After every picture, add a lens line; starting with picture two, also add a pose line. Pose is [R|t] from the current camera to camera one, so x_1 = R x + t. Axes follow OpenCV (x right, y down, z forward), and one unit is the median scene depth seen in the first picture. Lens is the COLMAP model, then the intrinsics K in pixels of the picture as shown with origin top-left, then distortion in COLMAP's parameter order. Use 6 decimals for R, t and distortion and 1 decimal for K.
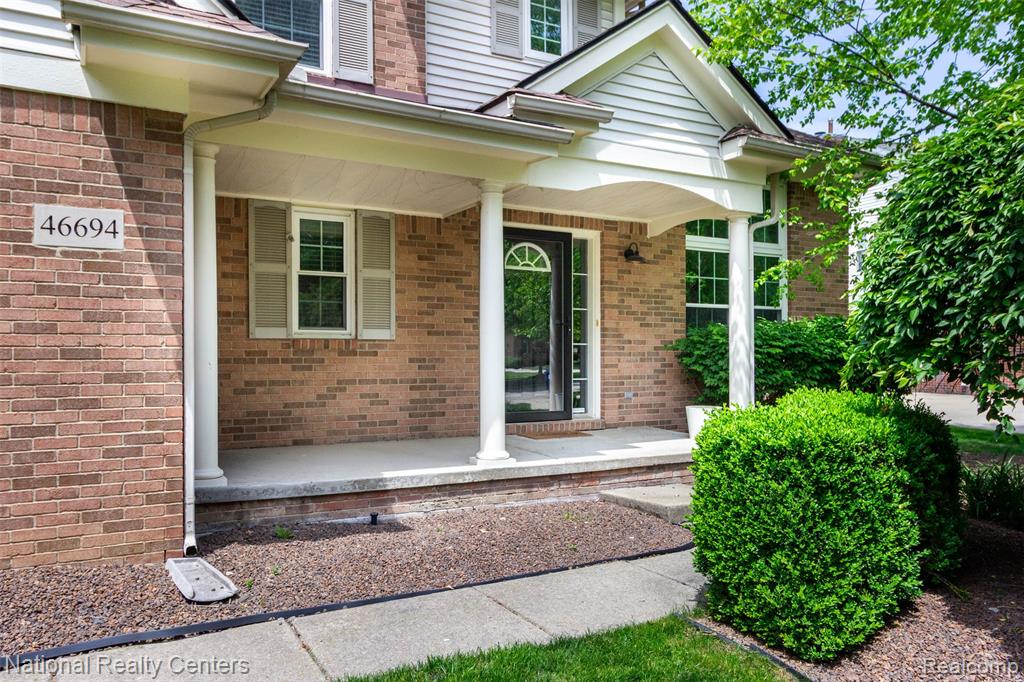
lens RADIAL K [[742.8, 0, 511.5], [0, 742.8, 342.4], [0, 0, 1]] dist [0.002938, -0.001947]
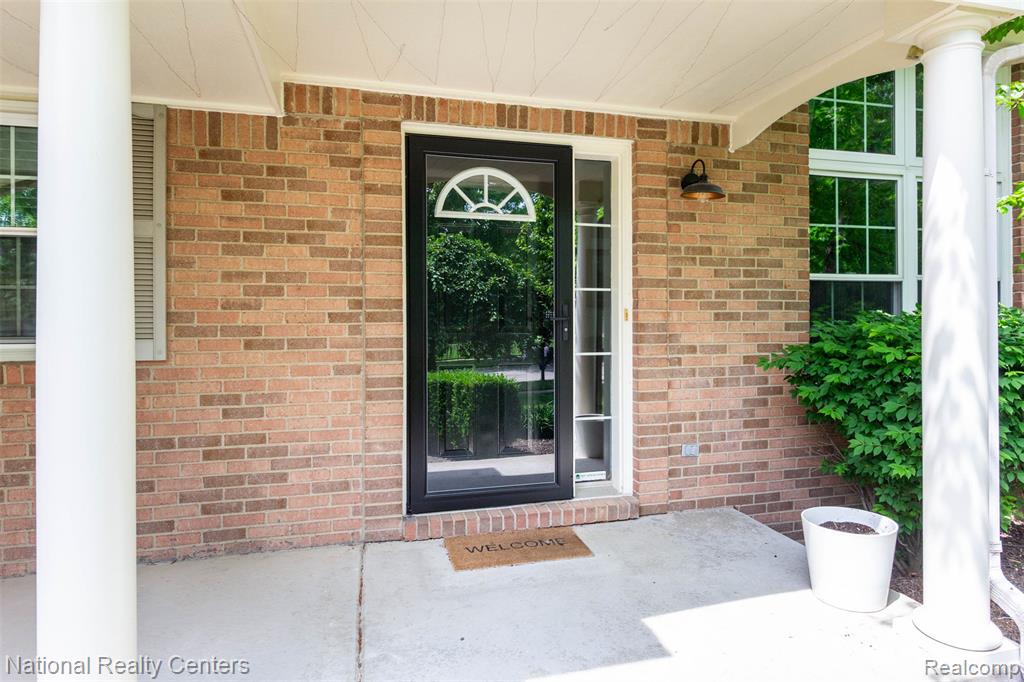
lens RADIAL K [[612.3, 0, 512.8], [0, 612.3, 315.0], [0, 0, 1]] dist [-0.003628, -0.002156]
pose [[0.971136, -0.004922, -0.238475, 0.144144], [0.007486, 0.999923, 0.009847, -0.031452], [0.238409, -0.011348, 0.971099, 0.568061]]
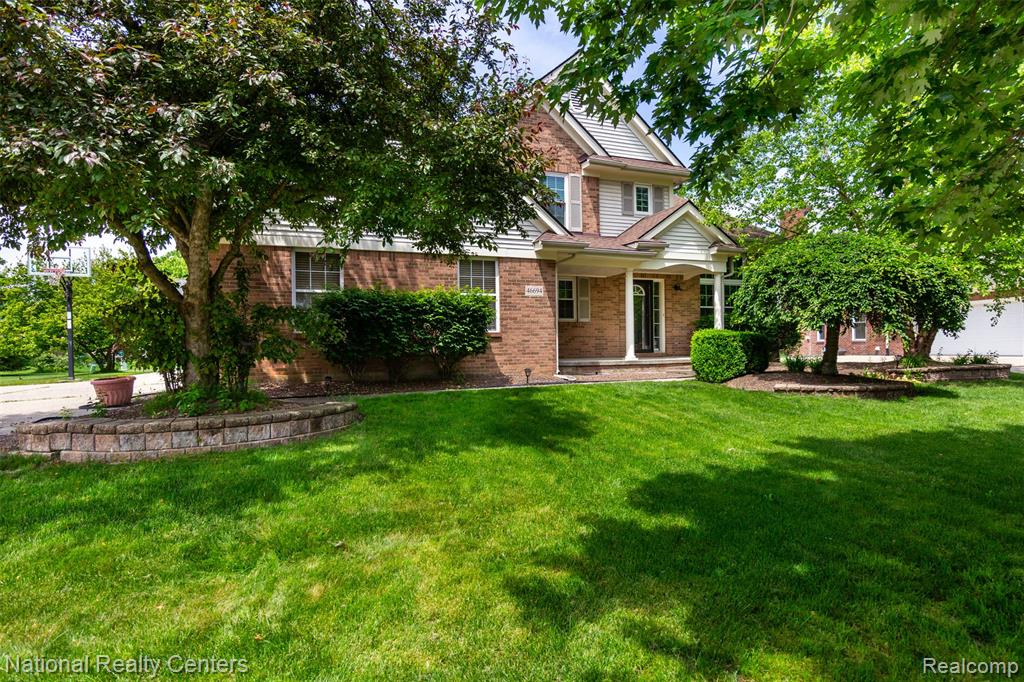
lens RADIAL K [[564.8, 0, 510.7], [0, 564.8, 362.6], [0, 0, 1]] dist [0.002894, 0.000083]
pose [[0.990552, -0.013985, -0.136420, -0.147608], [0.018627, 0.999288, 0.032809, 0.065961], [0.135864, -0.035040, 0.990108, -1.035932]]
